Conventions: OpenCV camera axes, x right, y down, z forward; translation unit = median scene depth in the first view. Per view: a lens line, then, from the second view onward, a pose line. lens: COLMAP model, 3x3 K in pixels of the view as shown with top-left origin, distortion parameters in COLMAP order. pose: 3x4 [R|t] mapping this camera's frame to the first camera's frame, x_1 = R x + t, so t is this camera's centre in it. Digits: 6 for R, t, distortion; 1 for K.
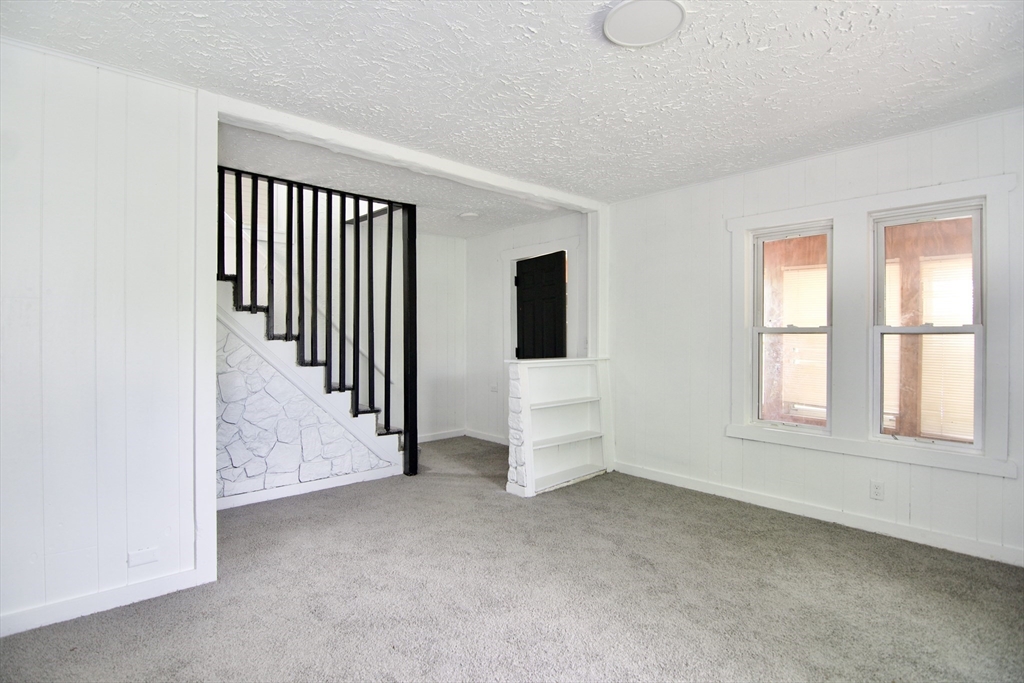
lens RADIAL K [[493.3, 0, 506.2], [0, 493.3, 338.4], [0, 0, 1]] dist [-0.005308, -0.009304]
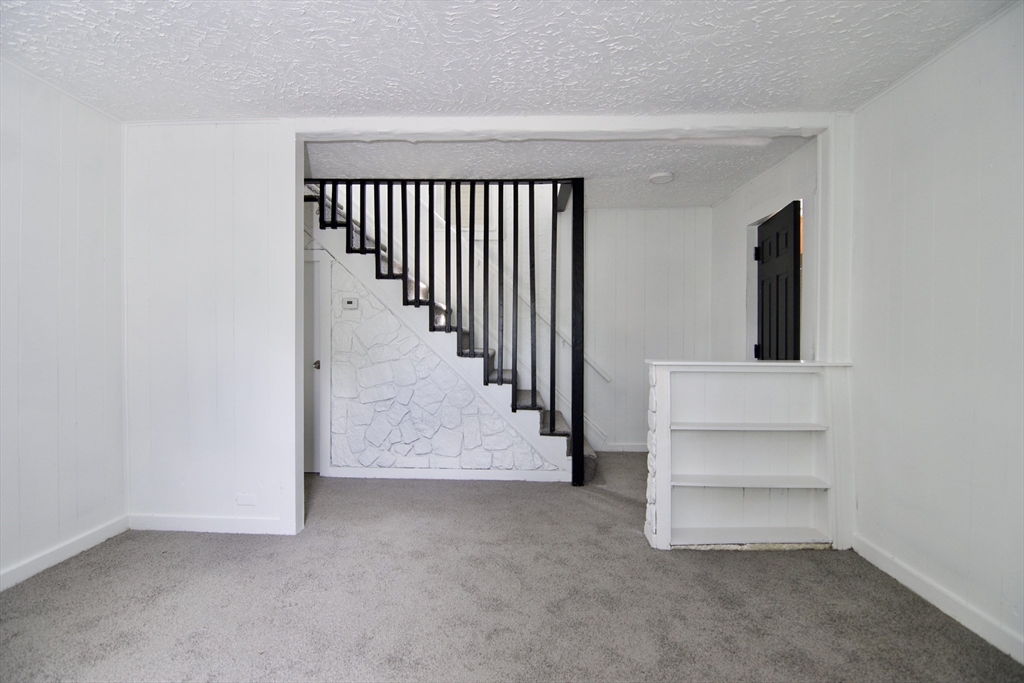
lens RADIAL K [[493.3, 0, 511.1], [0, 493.3, 338.1], [0, 0, 1]] dist [-0.005308, -0.009304]
pose [[0.730690, 0.013777, -0.682570, 0.383012], [-0.006136, 0.999889, 0.013614, 0.002158], [0.682682, -0.005759, 0.730693, 0.325345]]
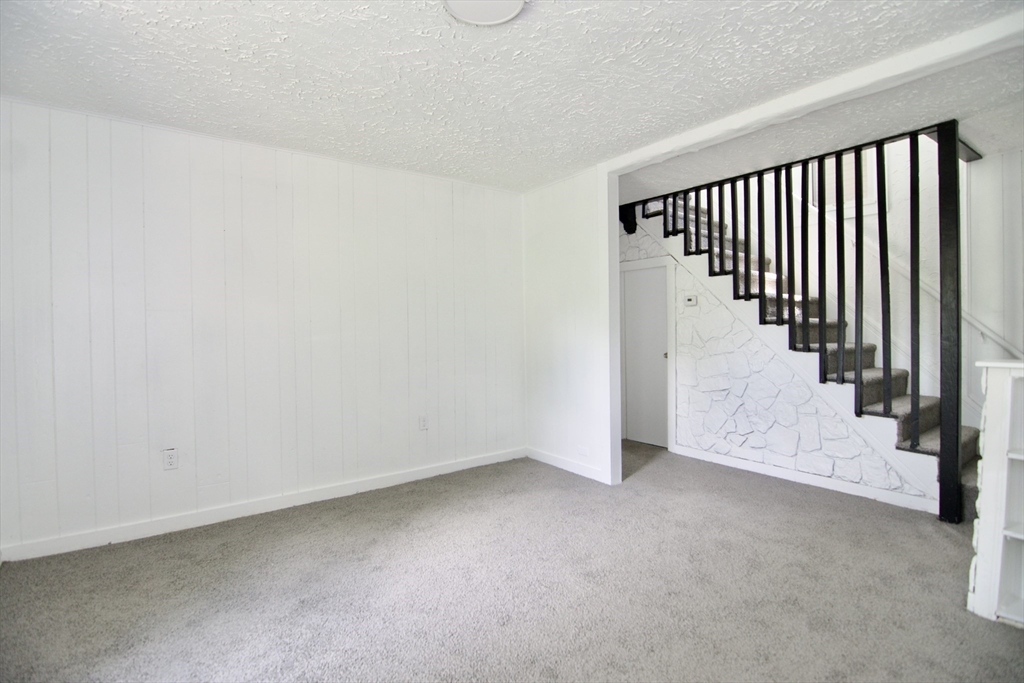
lens RADIAL K [[493.3, 0, 524.9], [0, 493.3, 336.5], [0, 0, 1]] dist [-0.005308, -0.009304]
pose [[-0.066455, 0.020818, -0.997572, 0.609959], [0.012985, 0.999716, 0.019998, 0.001174], [0.997705, -0.011624, -0.066706, 0.552447]]
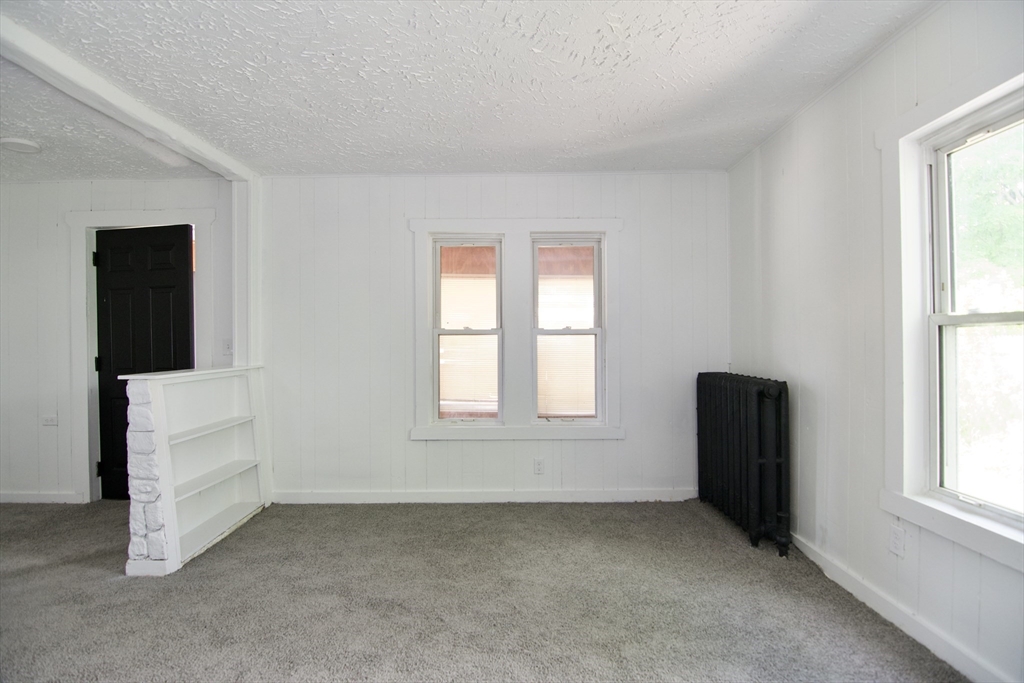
lens RADIAL K [[493.3, 0, 502.0], [0, 493.3, 338.6], [0, 0, 1]] dist [-0.005308, -0.009304]
pose [[0.678141, -0.005347, 0.734913, -0.144573], [0.009931, 0.999949, -0.001888, 0.000609], [-0.734865, 0.008579, 0.678159, 0.197756]]
